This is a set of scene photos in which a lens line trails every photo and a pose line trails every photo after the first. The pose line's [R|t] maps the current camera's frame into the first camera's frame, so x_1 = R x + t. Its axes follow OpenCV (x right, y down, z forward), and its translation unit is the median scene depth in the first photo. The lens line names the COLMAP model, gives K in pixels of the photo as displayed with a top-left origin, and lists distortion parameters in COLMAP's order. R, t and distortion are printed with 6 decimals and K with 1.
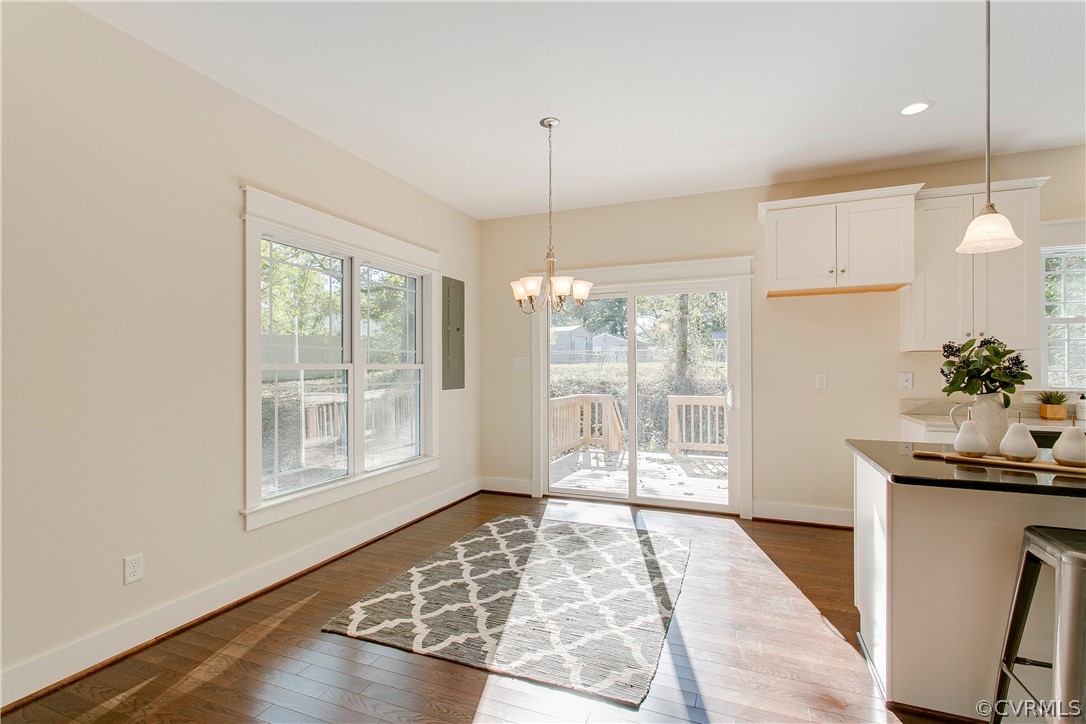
lens RADIAL K [[513.9, 0, 537.5], [0, 513.9, 368.0], [0, 0, 1]] dist [0.001597, 0.000211]
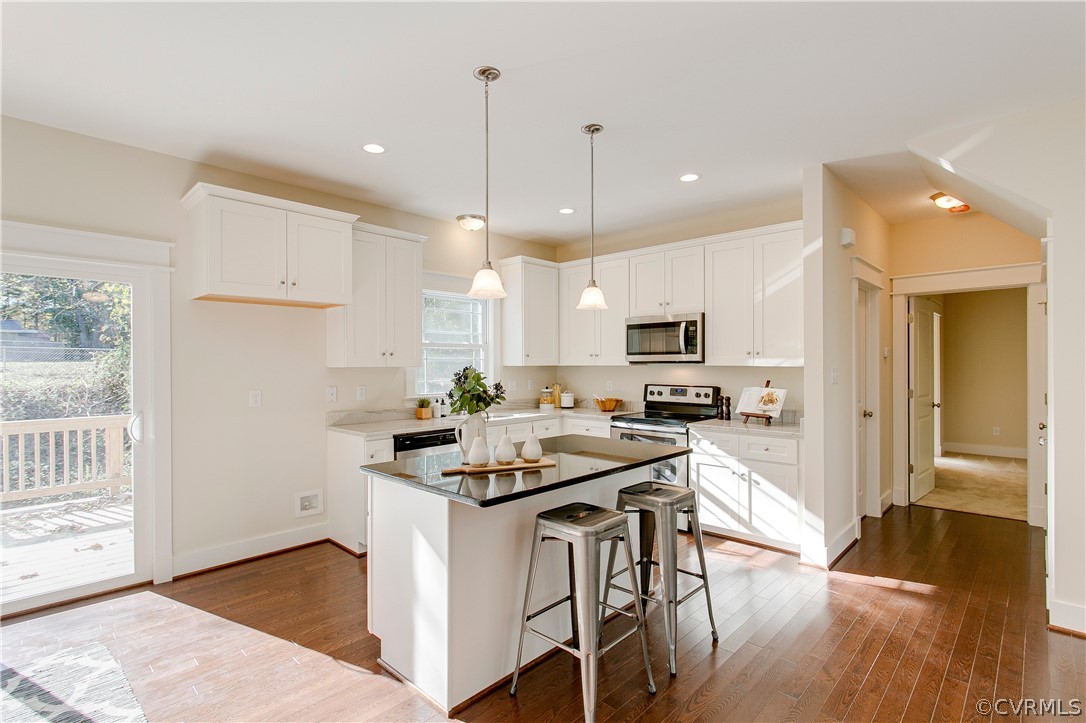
lens RADIAL K [[518.0, 0, 531.0], [0, 518.0, 364.5], [0, 0, 1]] dist [0.000354, 0.000263]
pose [[0.370781, 0.000653, 0.928720, -0.139790], [0.004894, 0.999984, -0.002657, -0.036349], [-0.928707, 0.005530, 0.370772, 0.247990]]
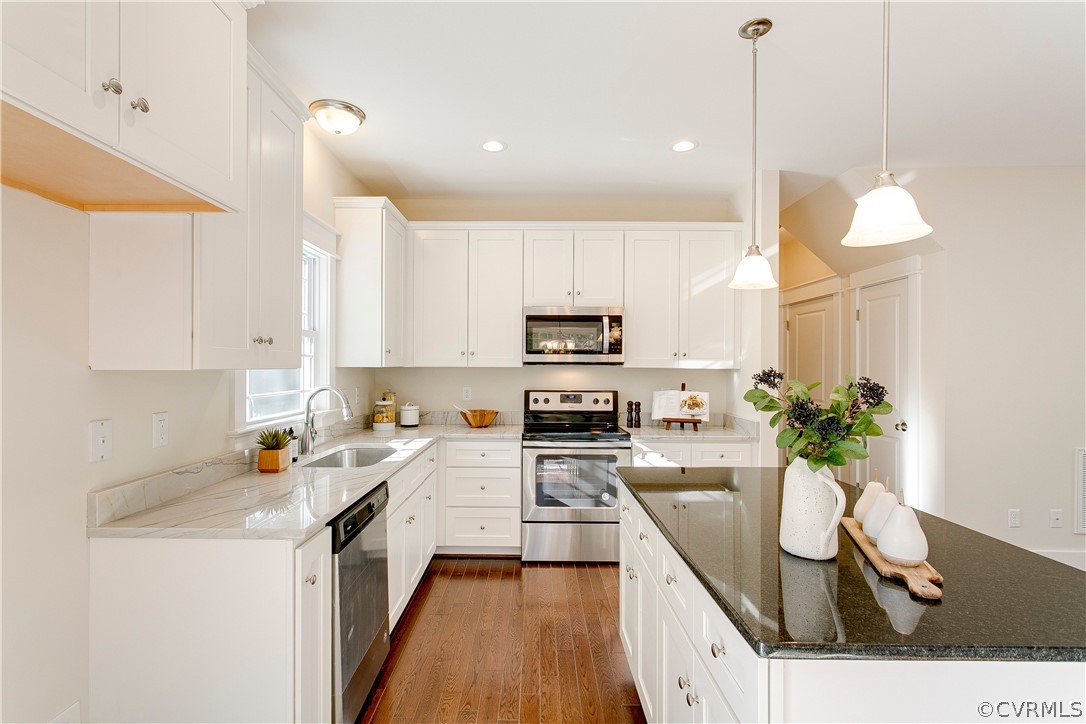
lens RADIAL K [[518.0, 0, 531.0], [0, 518.0, 365.0], [0, 0, 1]] dist [0.000354, 0.000263]
pose [[-0.378295, 0.001062, 0.925684, 0.242930], [-0.000966, 0.999998, -0.001541, -0.039186], [-0.925684, -0.001477, -0.378294, 0.951489]]
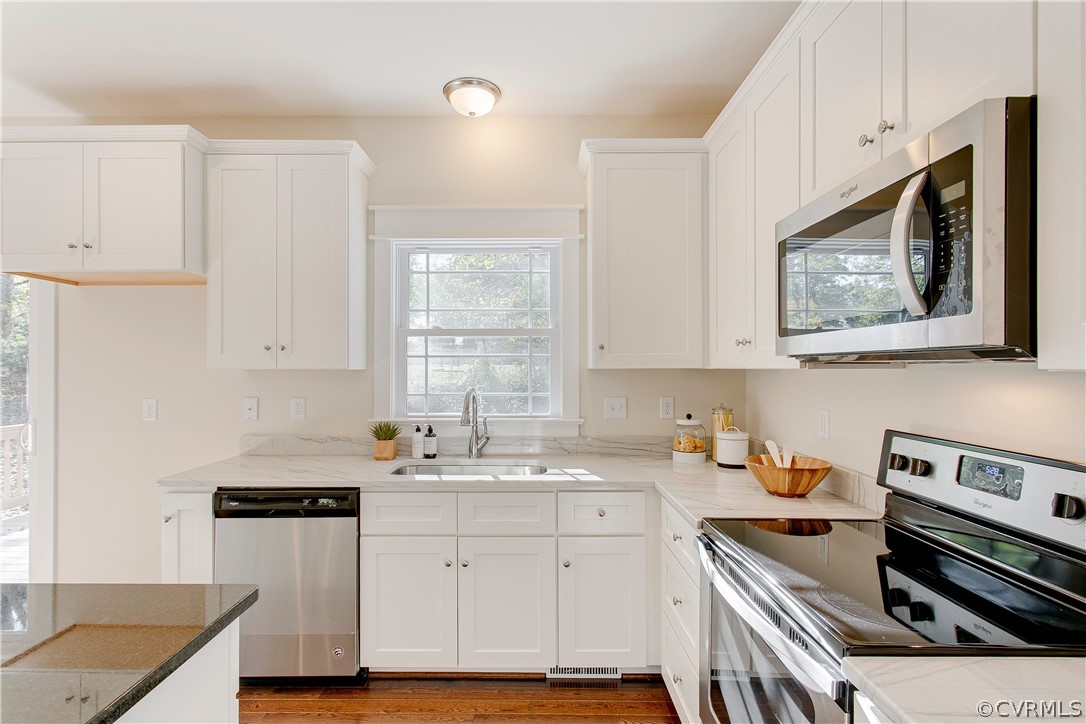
lens RADIAL K [[524.5, 0, 533.5], [0, 524.5, 371.6], [0, 0, 1]] dist [0.001986, 0.000252]
pose [[0.923339, 0.000716, 0.383986, 0.908952], [-0.001977, 0.999994, 0.002890, -0.034825], [-0.383981, -0.003428, 0.923335, 0.184325]]
